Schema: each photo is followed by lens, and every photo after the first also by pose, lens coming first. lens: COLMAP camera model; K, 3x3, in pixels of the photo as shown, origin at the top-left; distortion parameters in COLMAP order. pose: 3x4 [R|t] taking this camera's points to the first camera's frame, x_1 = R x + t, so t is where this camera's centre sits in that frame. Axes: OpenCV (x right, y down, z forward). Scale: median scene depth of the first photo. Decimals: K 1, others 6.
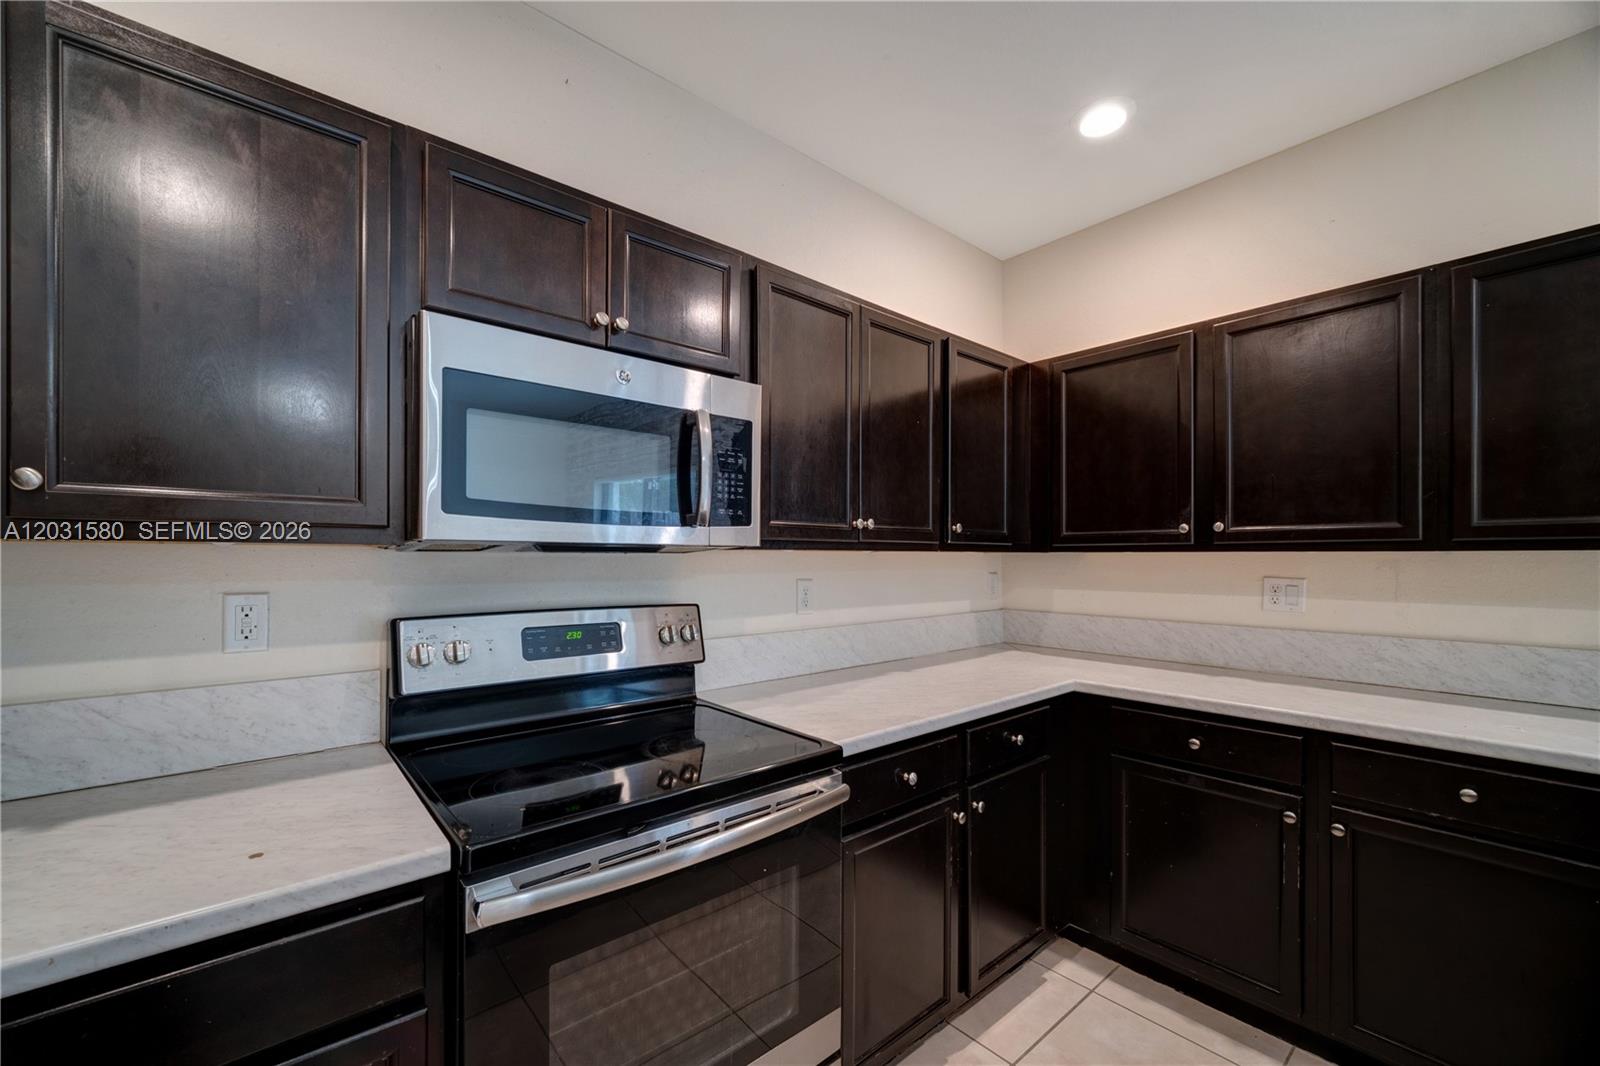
lens RADIAL K [[637.3, 0, 776.0], [0, 637.3, 558.3], [0, 0, 1]] dist [-0.000359, -0.000027]
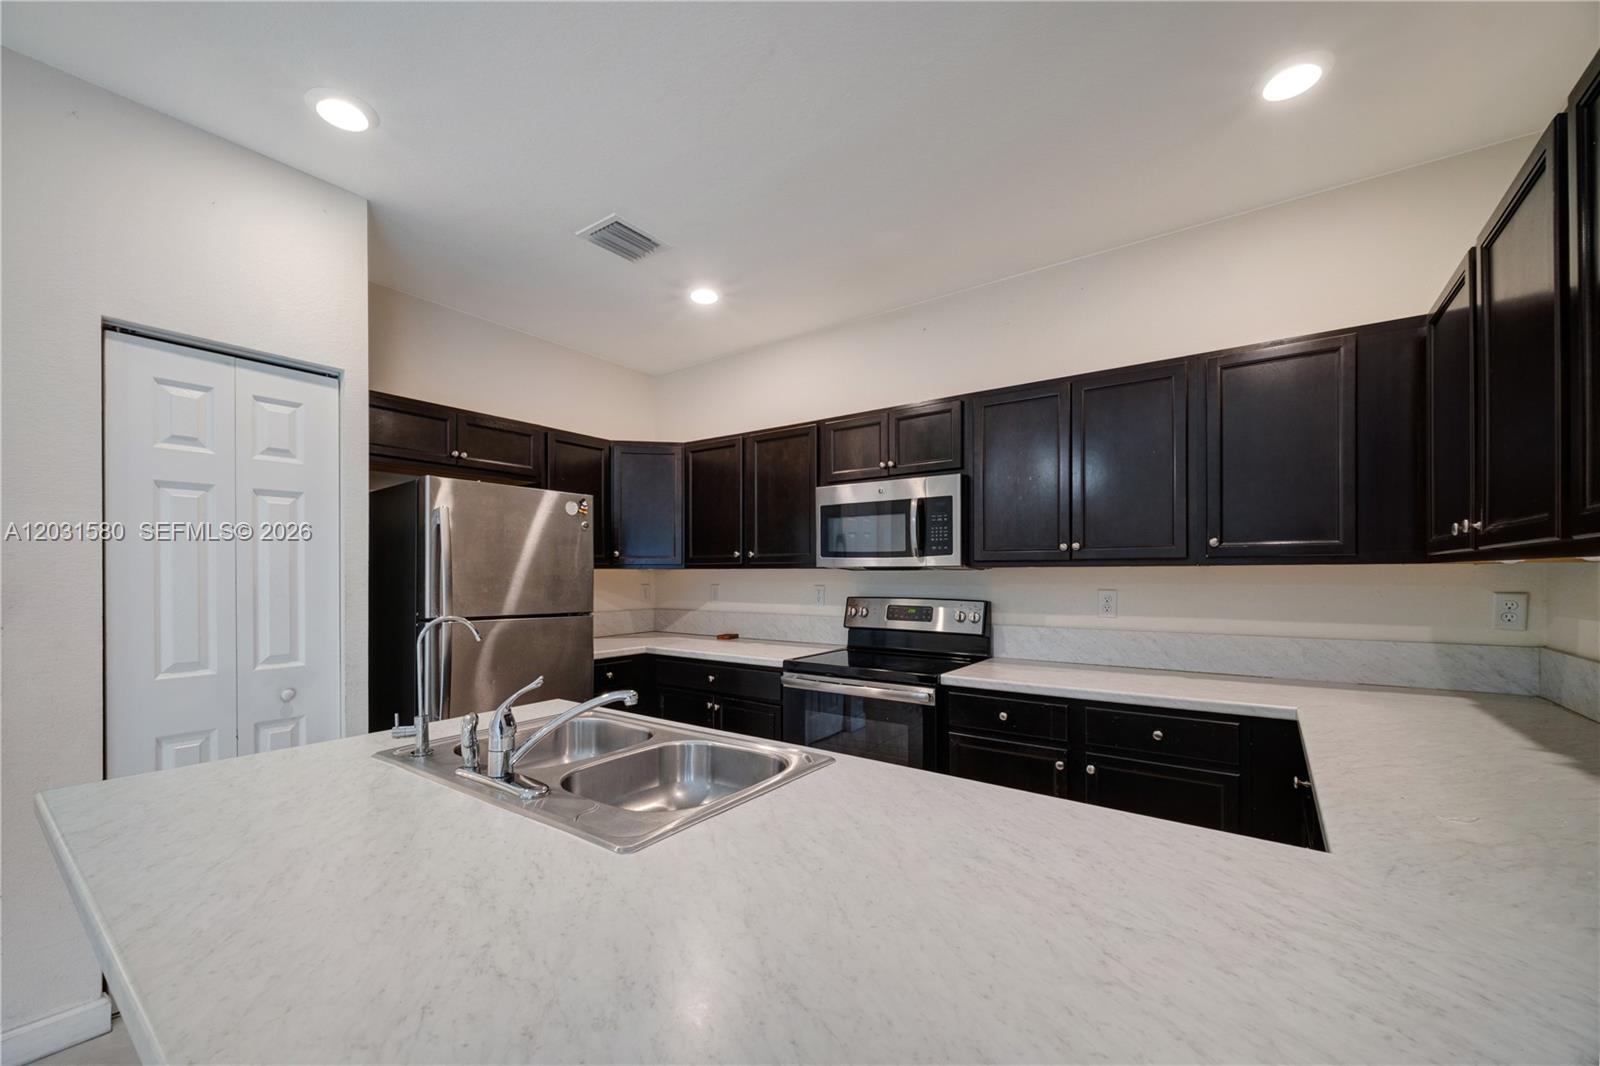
lens RADIAL K [[630.1, 0, 780.6], [0, 630.1, 577.0], [0, 0, 1]] dist [0.000063, -0.000032]
pose [[0.238040, 0.003253, -0.971250, 1.548520], [0.002116, 0.999990, 0.003868, 0.003272], [0.971253, -0.002976, 0.238031, 0.121432]]
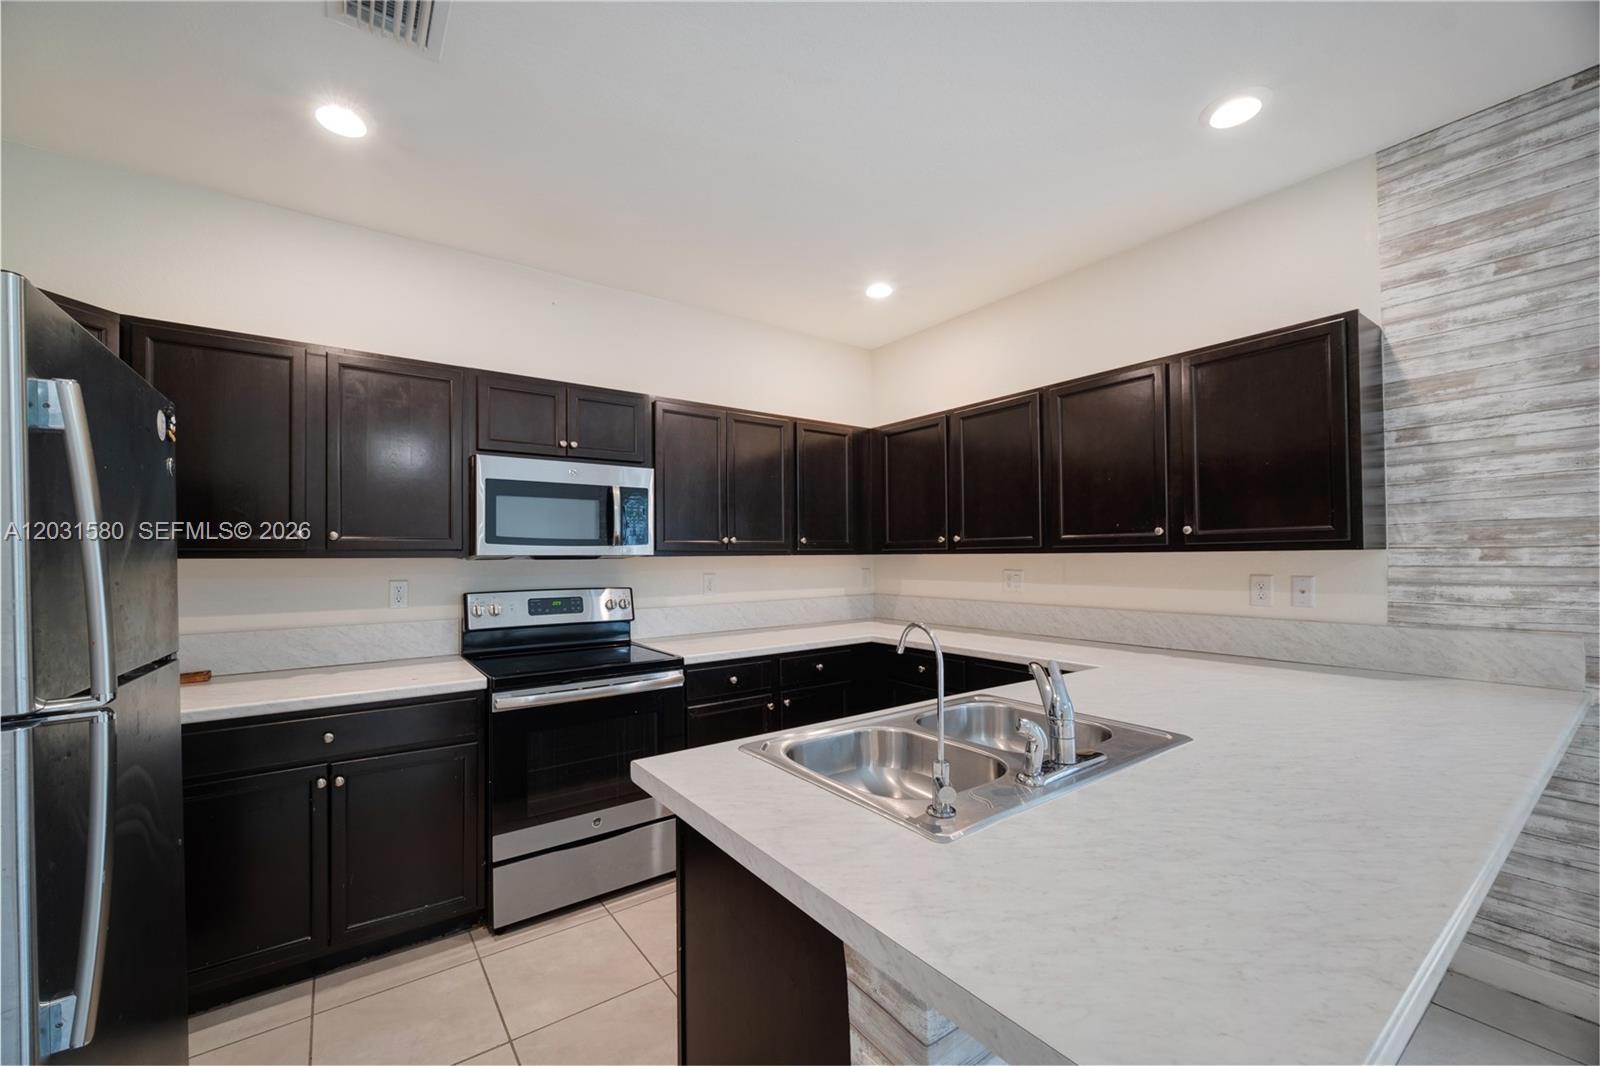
lens RADIAL K [[632.6, 0, 779.7], [0, 632.6, 549.5], [0, 0, 1]] dist [0.000105, 0.000133]
pose [[0.996904, -0.010680, -0.077894, 0.491631], [0.009830, 0.999888, -0.011292, -0.010755], [0.078006, 0.010491, 0.996898, -0.820872]]
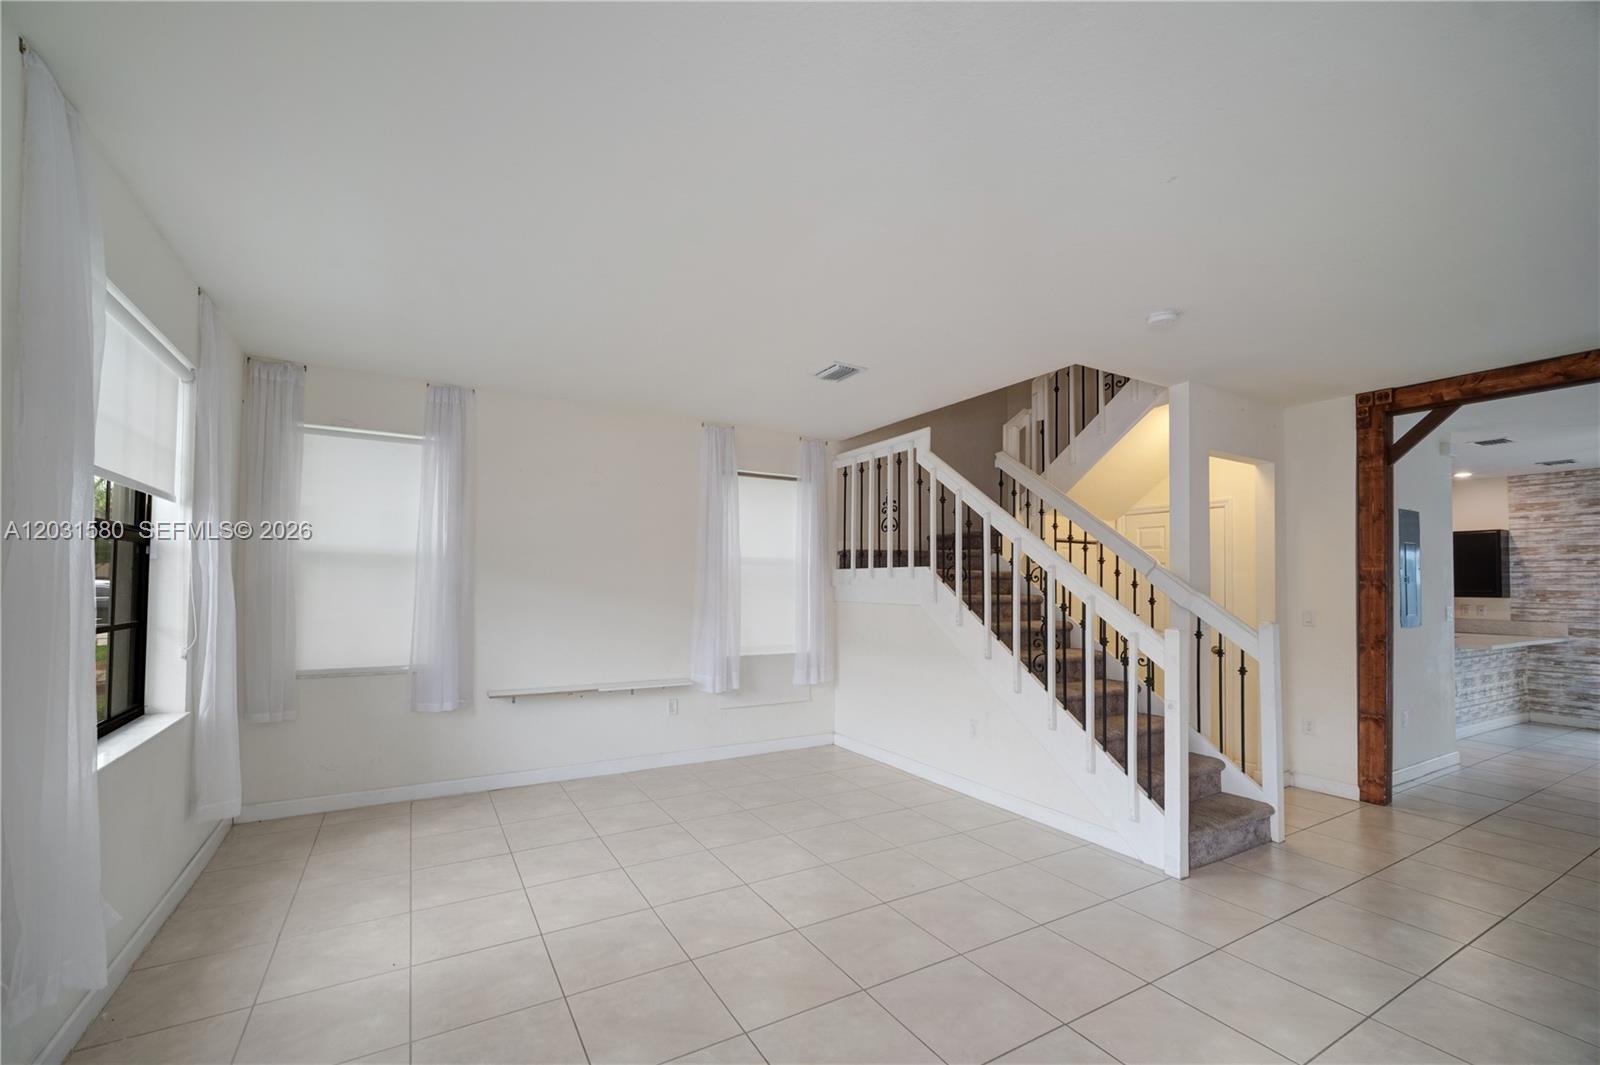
lens RADIAL K [[648.4, 0, 777.2], [0, 648.4, 564.4], [0, 0, 1]] dist [-0.001652, -0.000178]
pose [[0.983557, 0.006945, -0.180466, -2.653640], [-0.012620, 0.999461, -0.030319, -0.046756], [0.180158, 0.032098, 0.983114, -4.884247]]
